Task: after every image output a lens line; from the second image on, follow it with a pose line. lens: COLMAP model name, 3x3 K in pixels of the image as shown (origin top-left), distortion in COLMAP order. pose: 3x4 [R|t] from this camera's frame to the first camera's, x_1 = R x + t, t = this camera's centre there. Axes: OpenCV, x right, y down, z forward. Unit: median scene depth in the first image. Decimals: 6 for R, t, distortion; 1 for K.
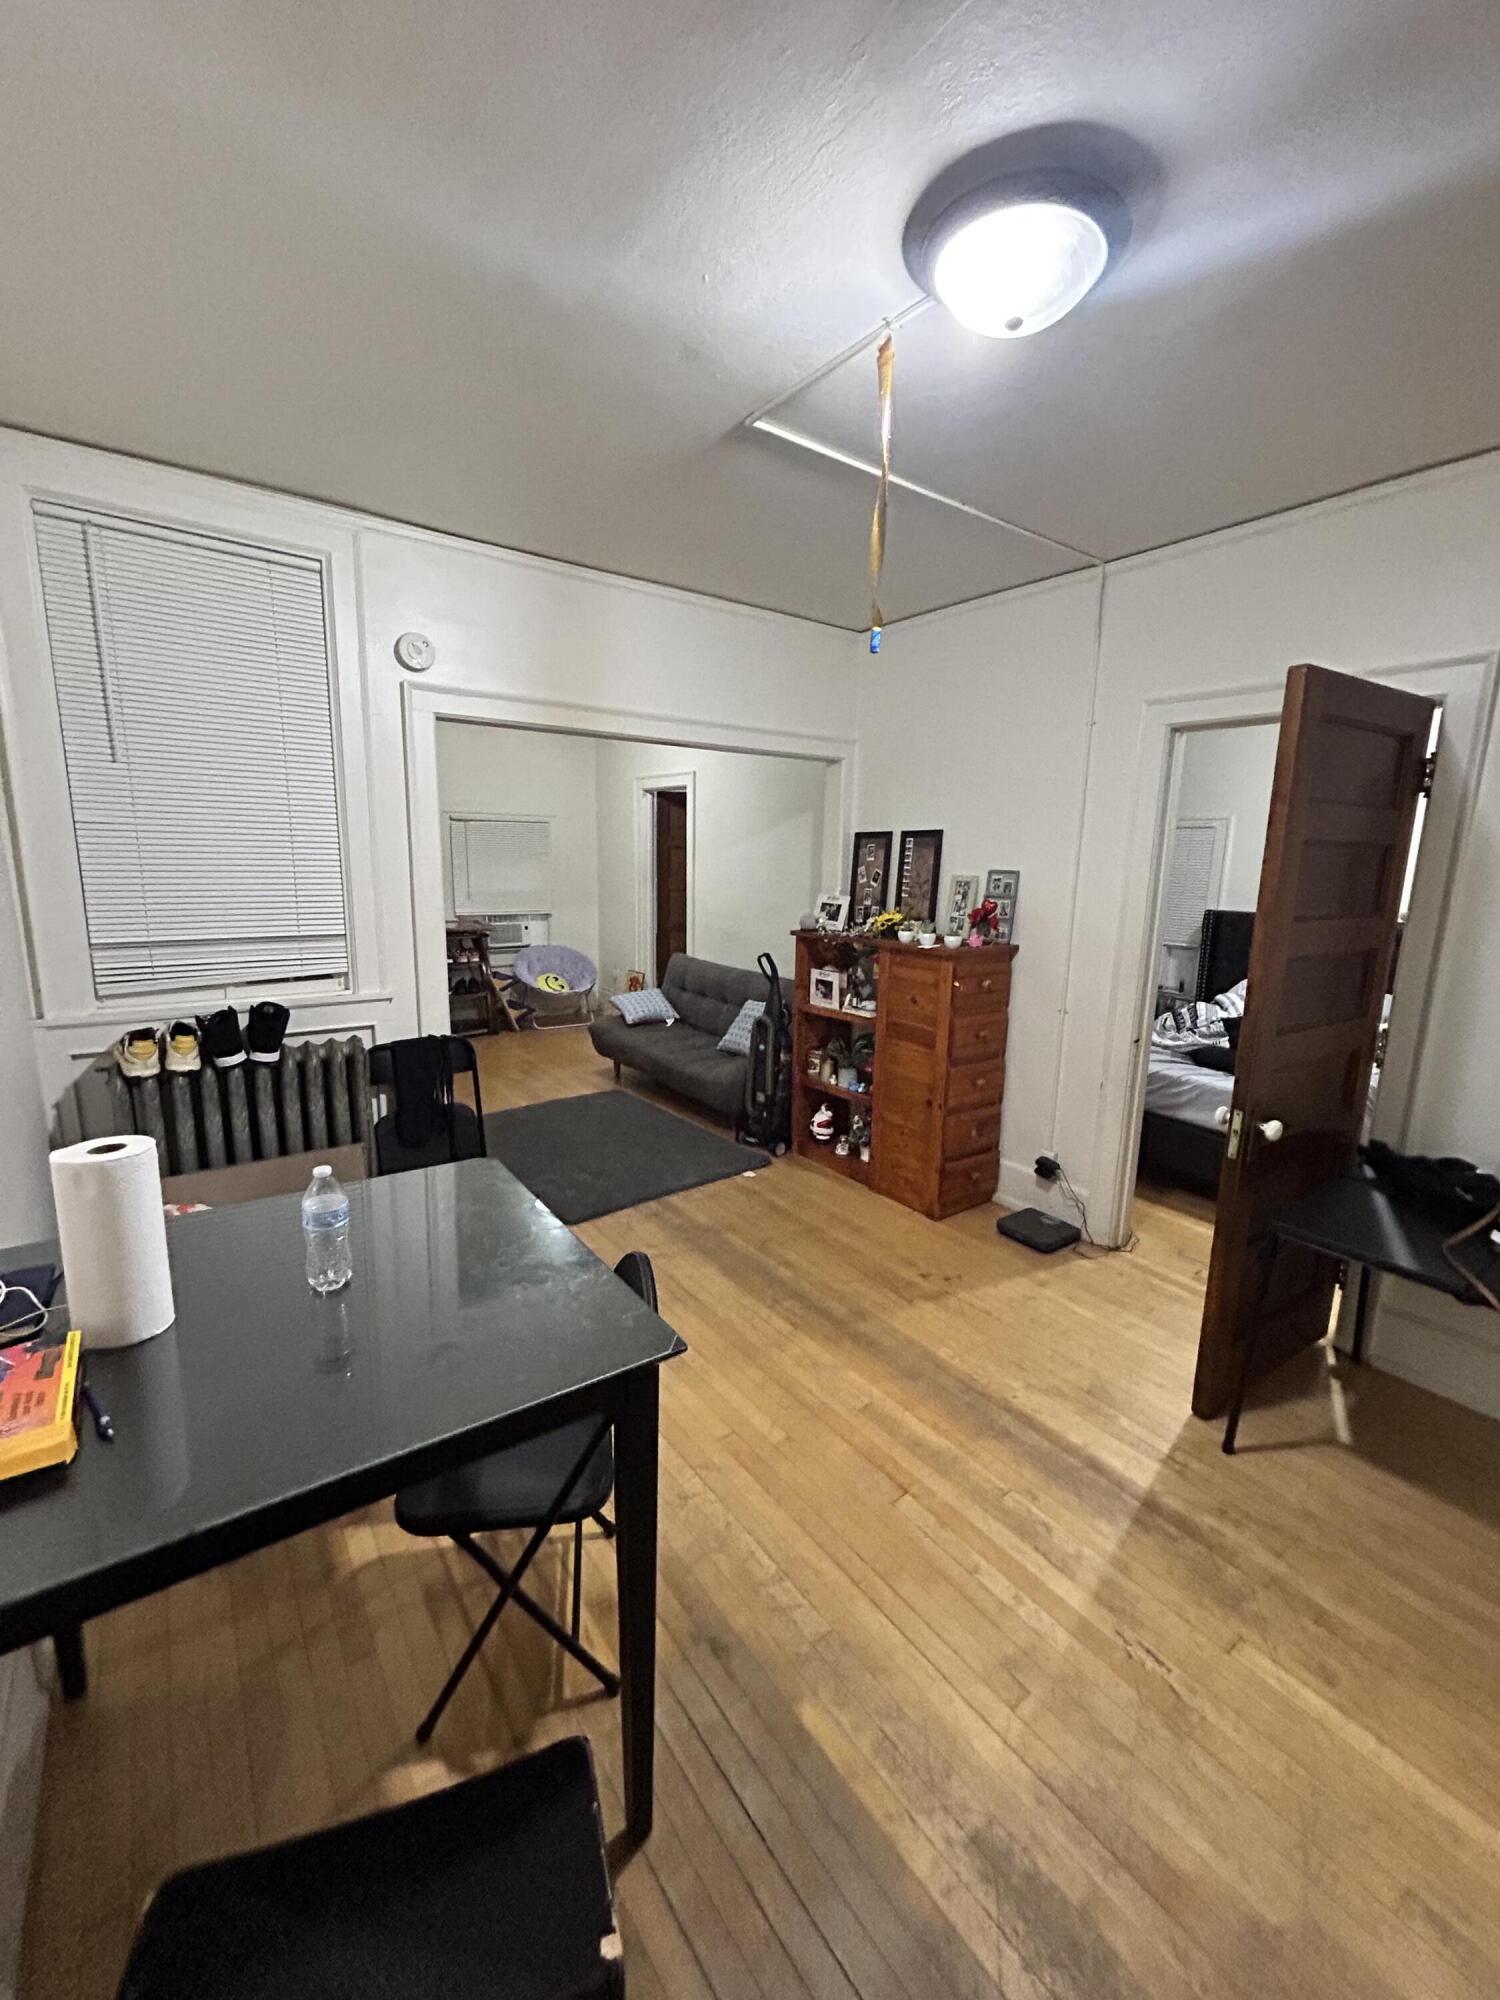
lens RADIAL K [[803.5, 0, 751.8], [0, 803.5, 997.8], [0, 0, 1]] dist [0.002802, 0.000157]
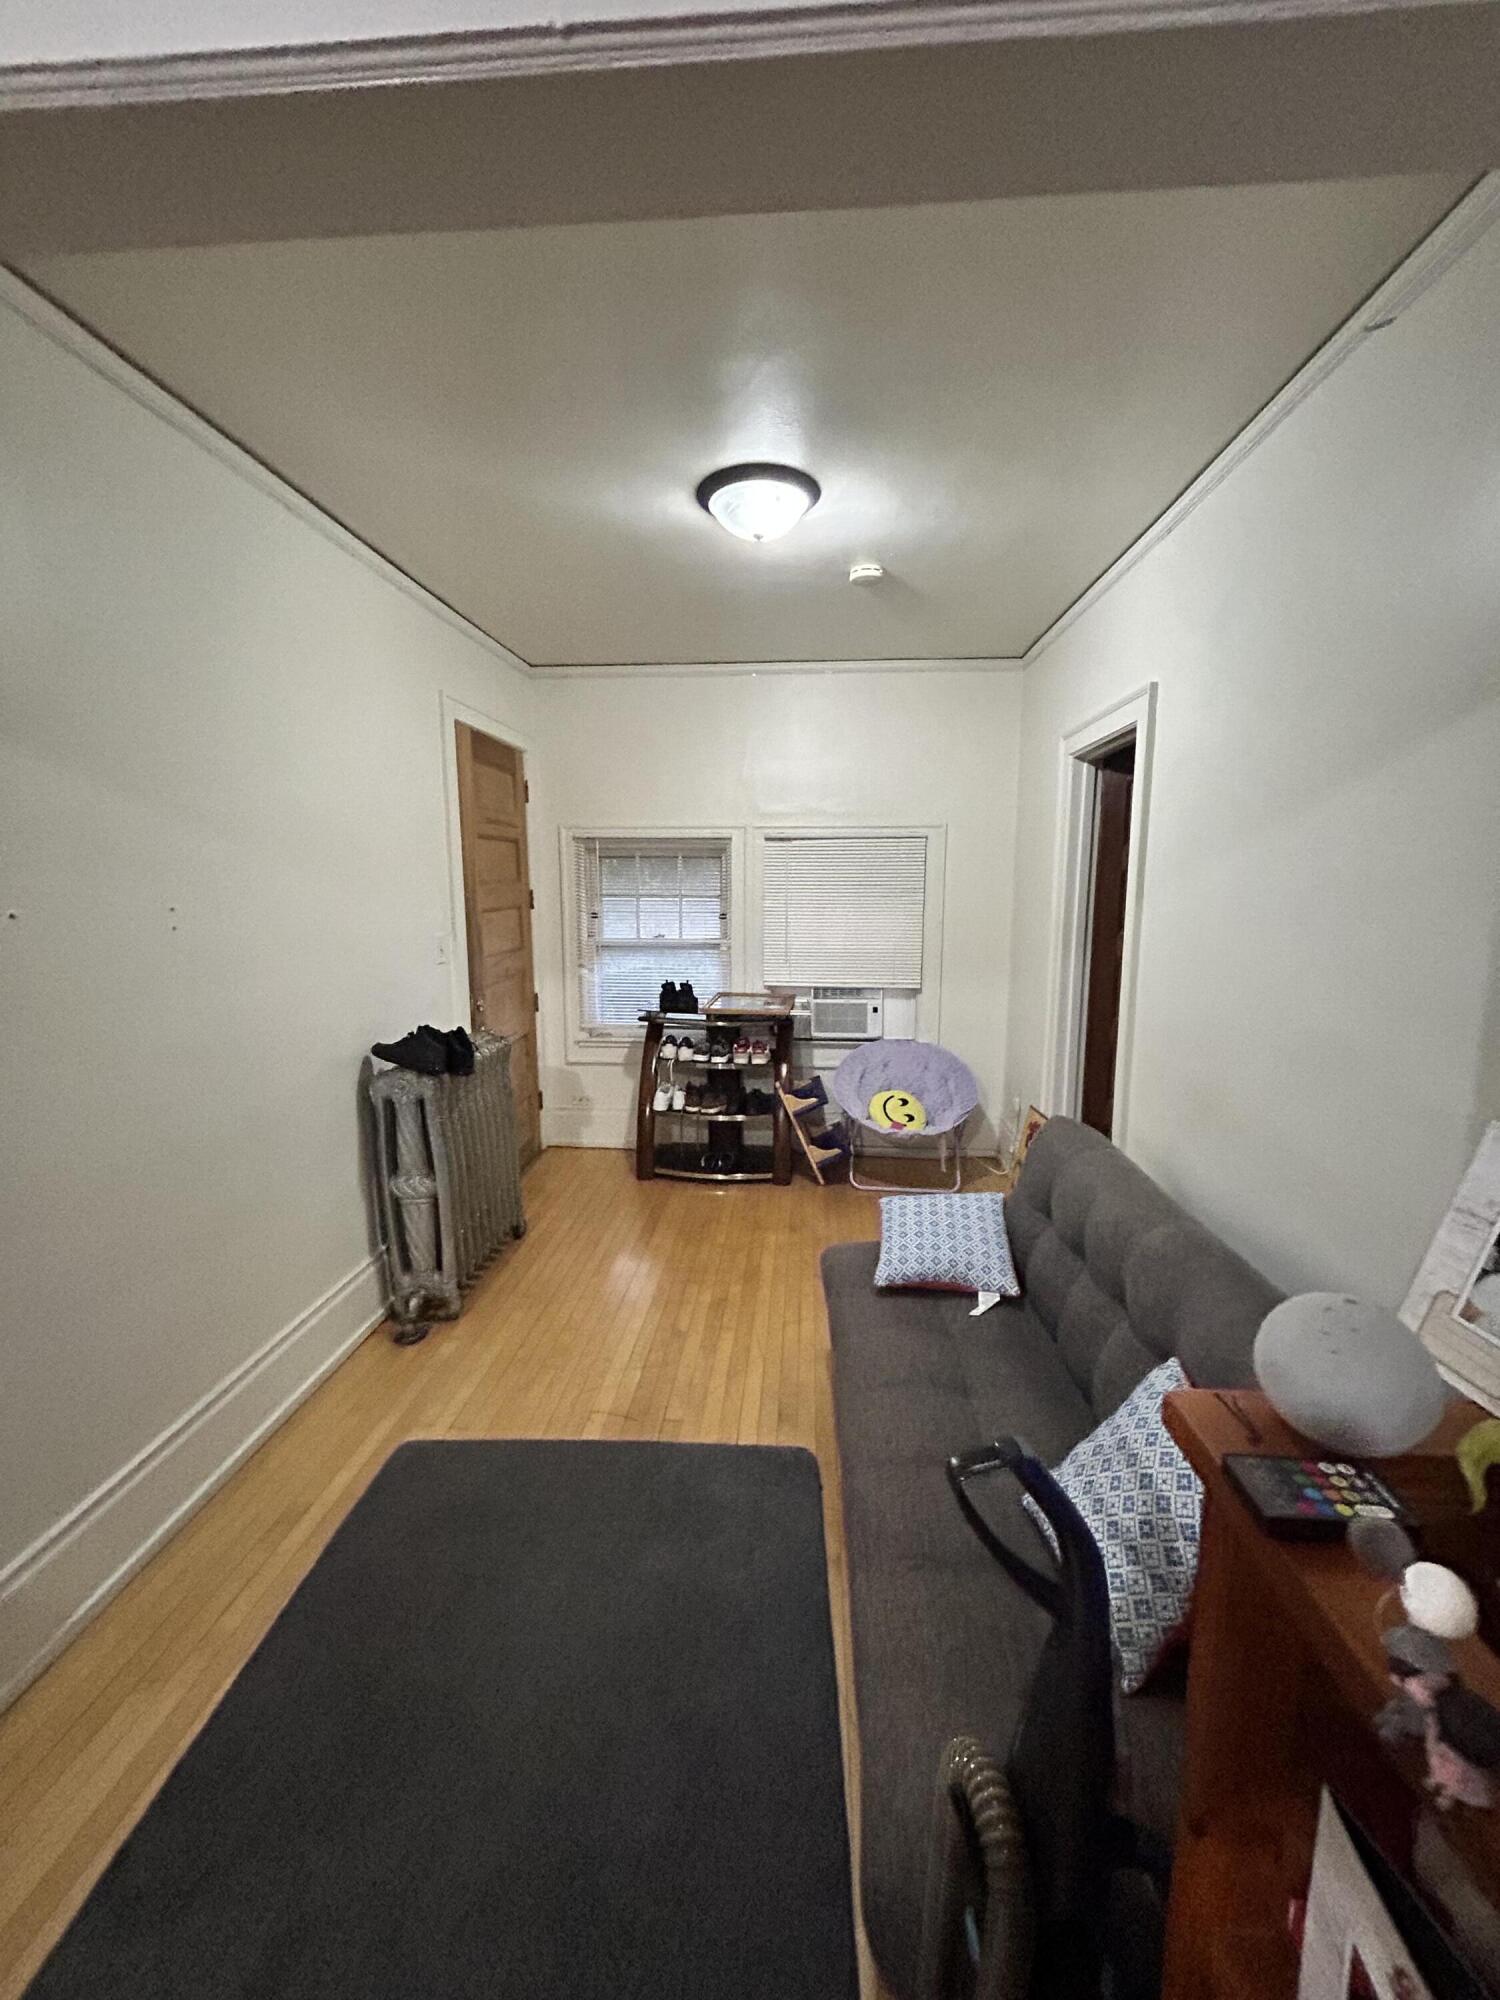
lens RADIAL K [[803.5, 0, 748.8], [0, 803.5, 1005.3], [0, 0, 1]] dist [0.002802, 0.000157]
pose [[0.765276, 0.070648, -0.639813, 0.039171], [-0.101074, 0.994818, -0.011046, -0.076818], [0.635717, 0.073122, 0.768451, 0.484532]]
